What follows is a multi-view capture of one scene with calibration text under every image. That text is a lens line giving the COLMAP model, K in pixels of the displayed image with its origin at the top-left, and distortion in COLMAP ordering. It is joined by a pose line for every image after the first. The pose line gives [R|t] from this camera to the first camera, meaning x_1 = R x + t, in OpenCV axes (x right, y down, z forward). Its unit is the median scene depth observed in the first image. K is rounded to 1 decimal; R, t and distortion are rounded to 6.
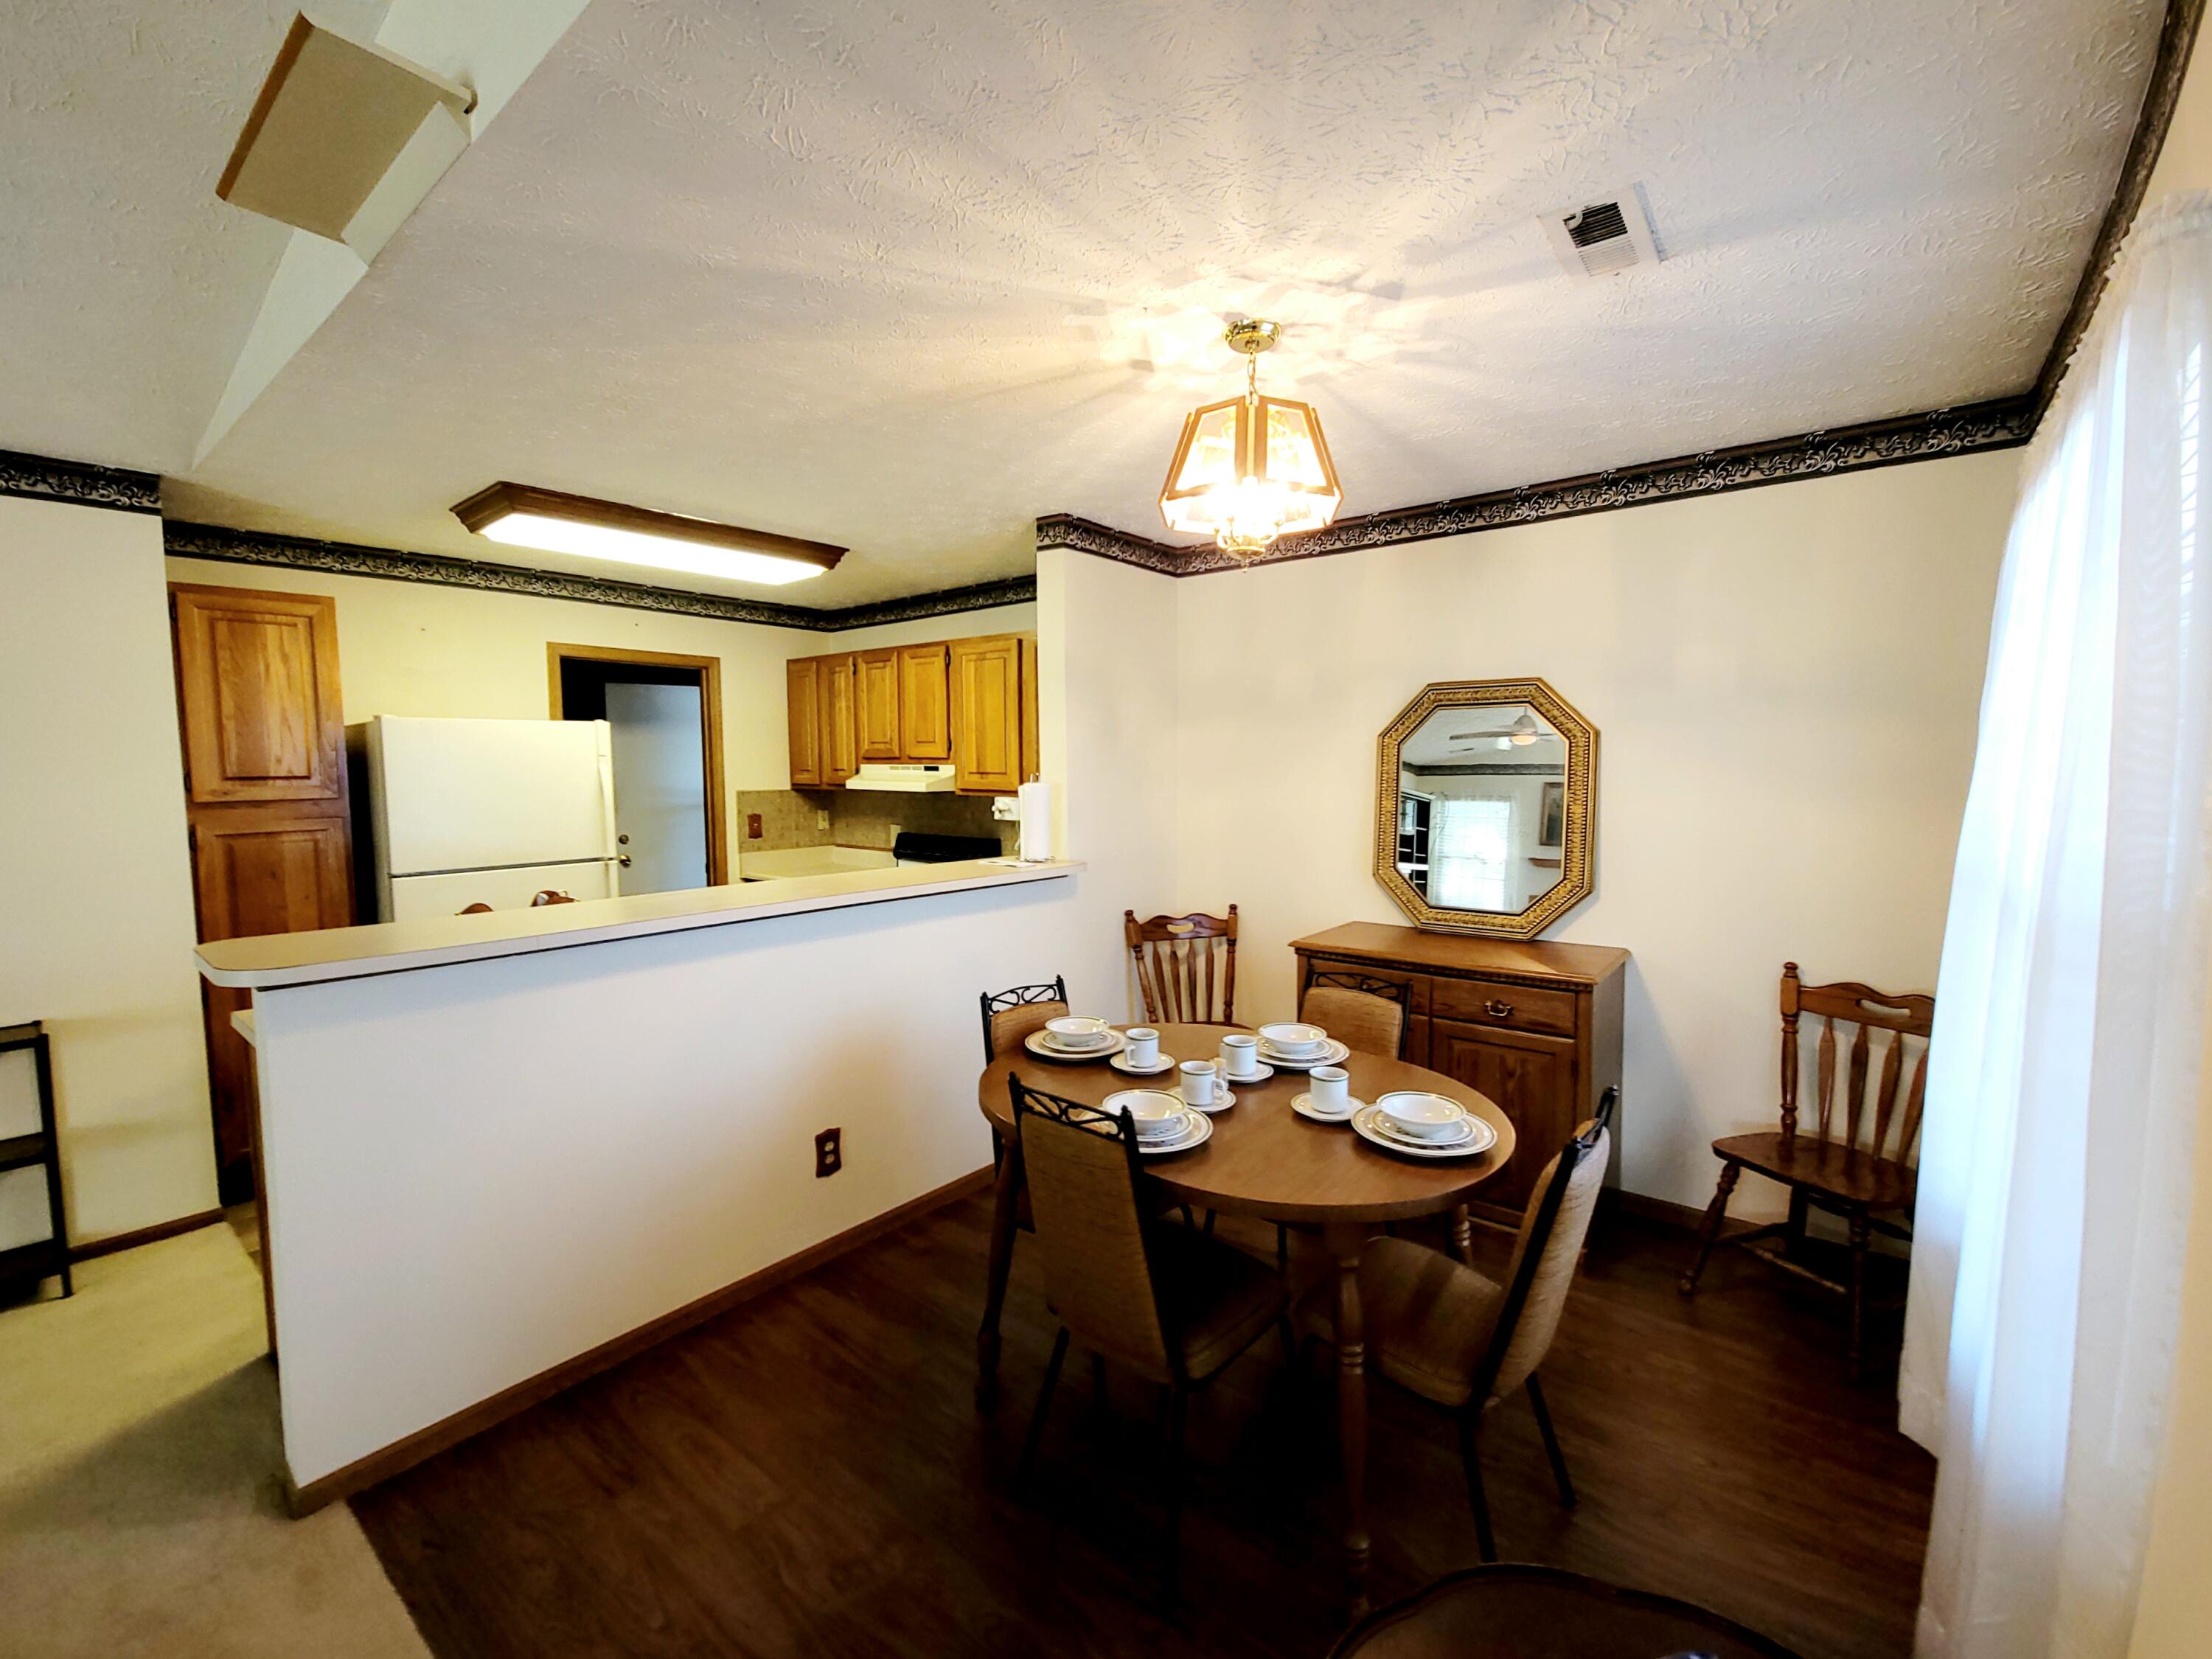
lens RADIAL K [[870.7, 0, 1084.5], [0, 870.7, 826.6], [0, 0, 1]] dist [-0.008925, -0.000652]
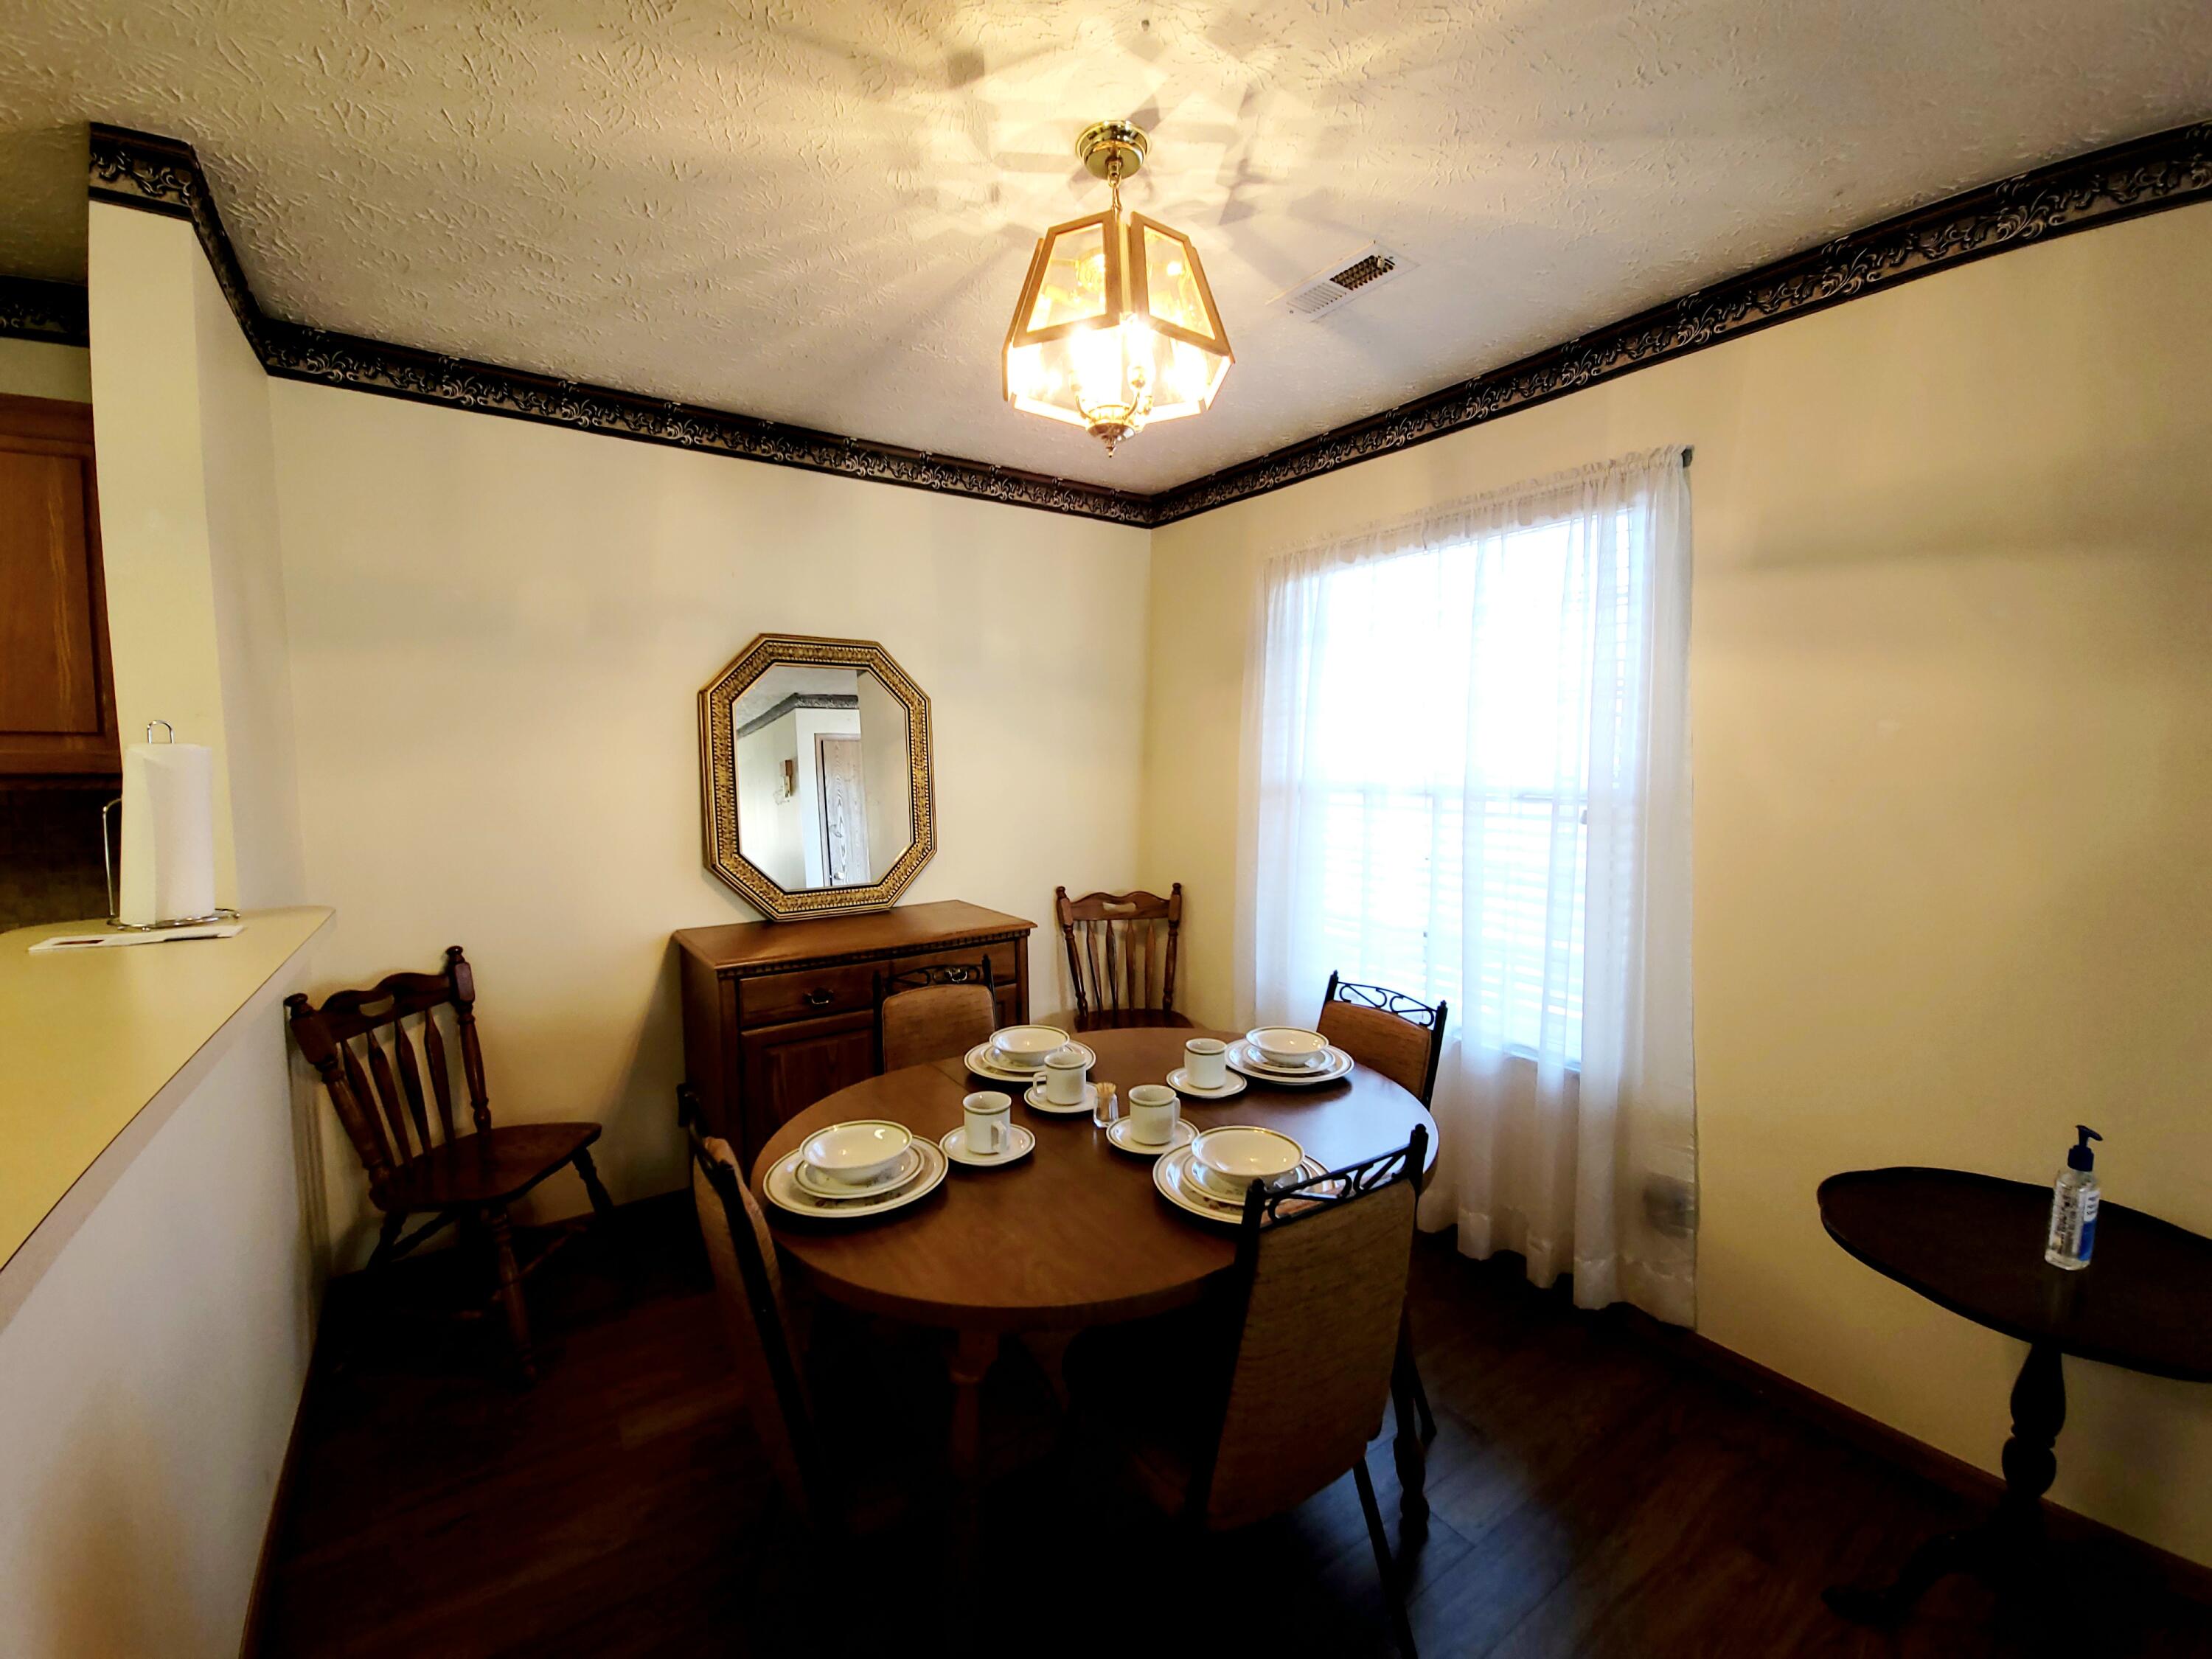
lens RADIAL K [[870.7, 0, 1098.2], [0, 870.7, 831.0], [0, 0, 1]] dist [-0.008925, -0.000652]
pose [[0.318886, -0.079849, 0.944424, -0.391032], [0.063919, 0.995988, 0.062626, -0.005441], [-0.945635, 0.040396, 0.322710, 0.517827]]
